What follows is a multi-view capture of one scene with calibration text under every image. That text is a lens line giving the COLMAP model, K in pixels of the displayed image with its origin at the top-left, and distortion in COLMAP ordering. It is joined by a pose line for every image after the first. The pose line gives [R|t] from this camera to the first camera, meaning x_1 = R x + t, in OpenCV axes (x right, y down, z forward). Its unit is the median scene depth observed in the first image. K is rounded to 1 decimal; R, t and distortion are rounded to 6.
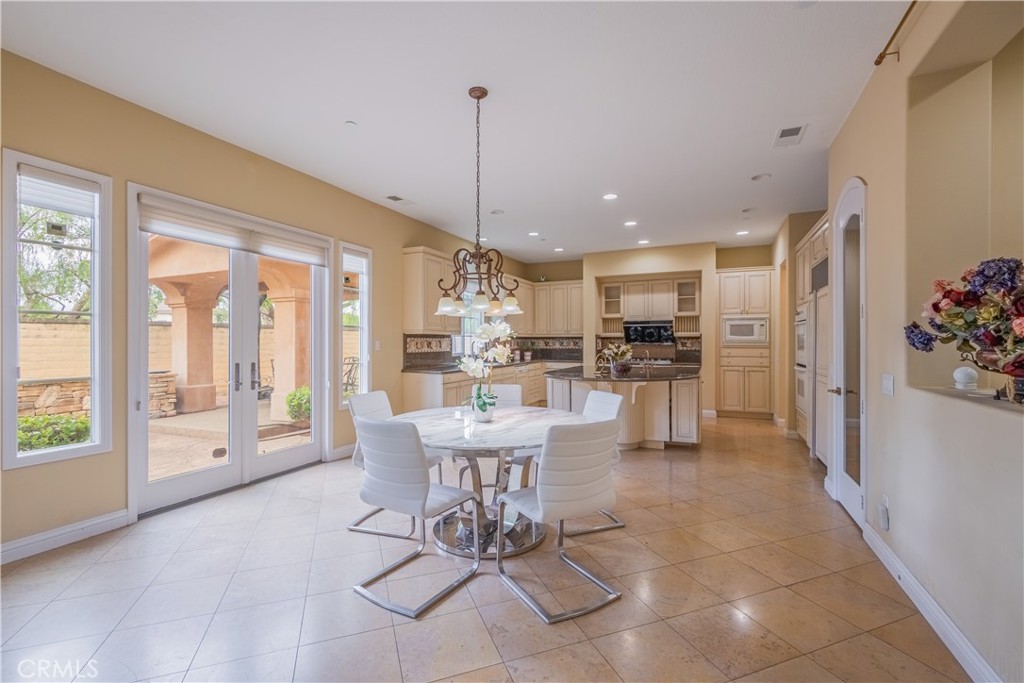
lens RADIAL K [[451.6, 0, 506.6], [0, 451.6, 341.8], [0, 0, 1]] dist [0.000955, -0.001394]
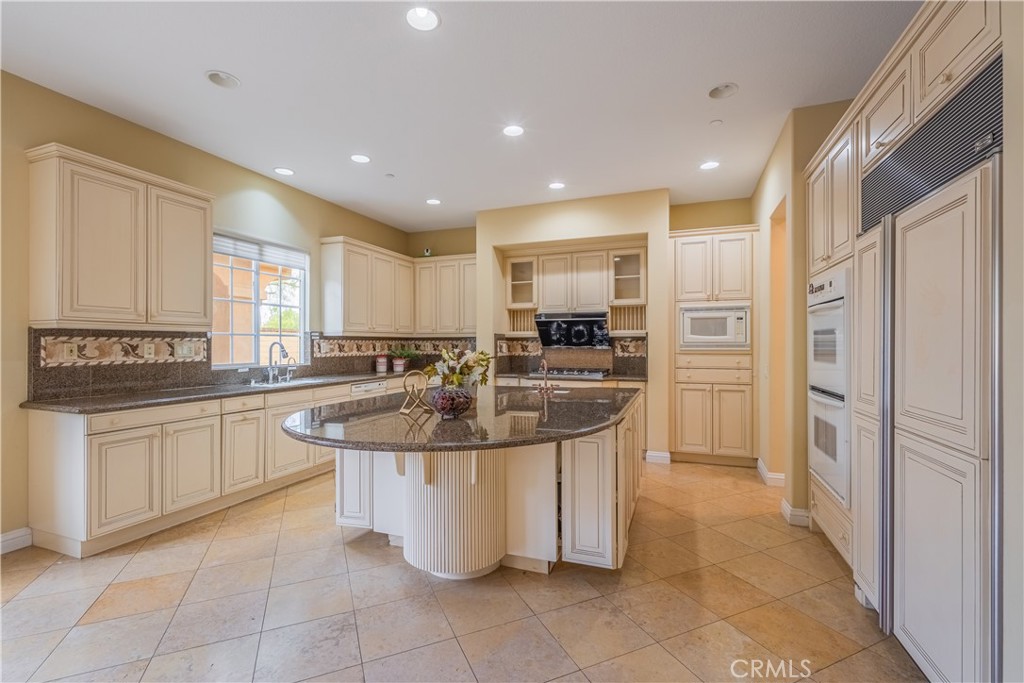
lens RADIAL K [[451.6, 0, 513.2], [0, 451.6, 343.0], [0, 0, 1]] dist [0.000955, -0.001394]
pose [[0.997413, 0.000627, 0.071875, 0.195212], [-0.000391, 0.999995, -0.003292, -0.000164], [-0.071877, 0.003256, 0.997408, 0.375153]]
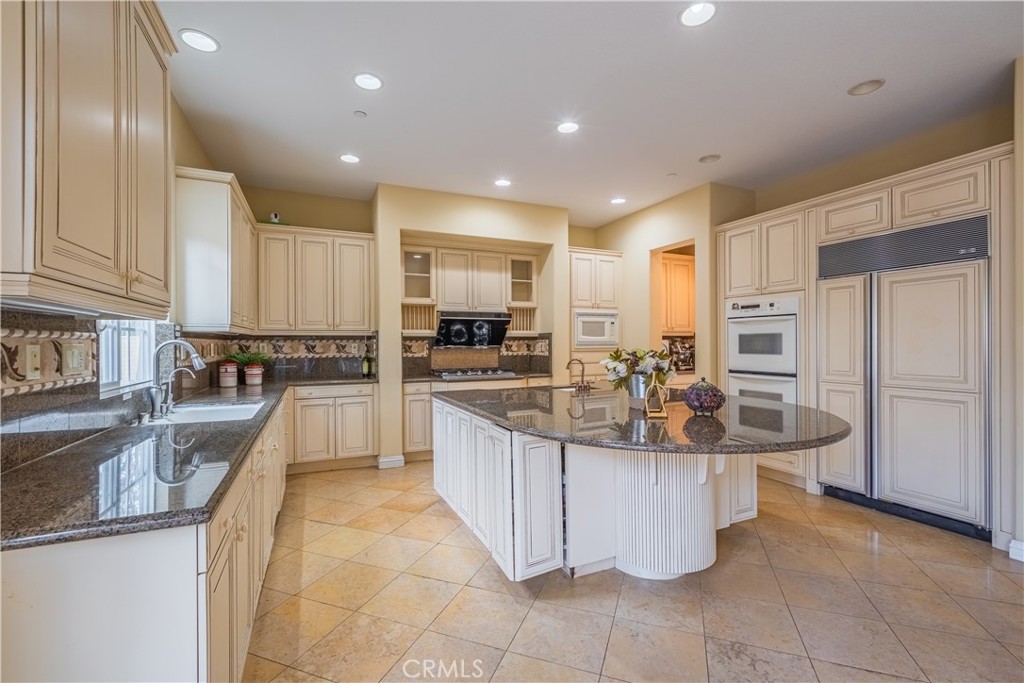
lens RADIAL K [[451.6, 0, 512.9], [0, 451.6, 340.9], [0, 0, 1]] dist [0.000955, -0.001394]
pose [[0.645458, 0.002327, 0.763792, -0.156794], [0.004255, 0.999969, -0.006643, -0.000234], [-0.763784, 0.007538, 0.645428, 0.584483]]
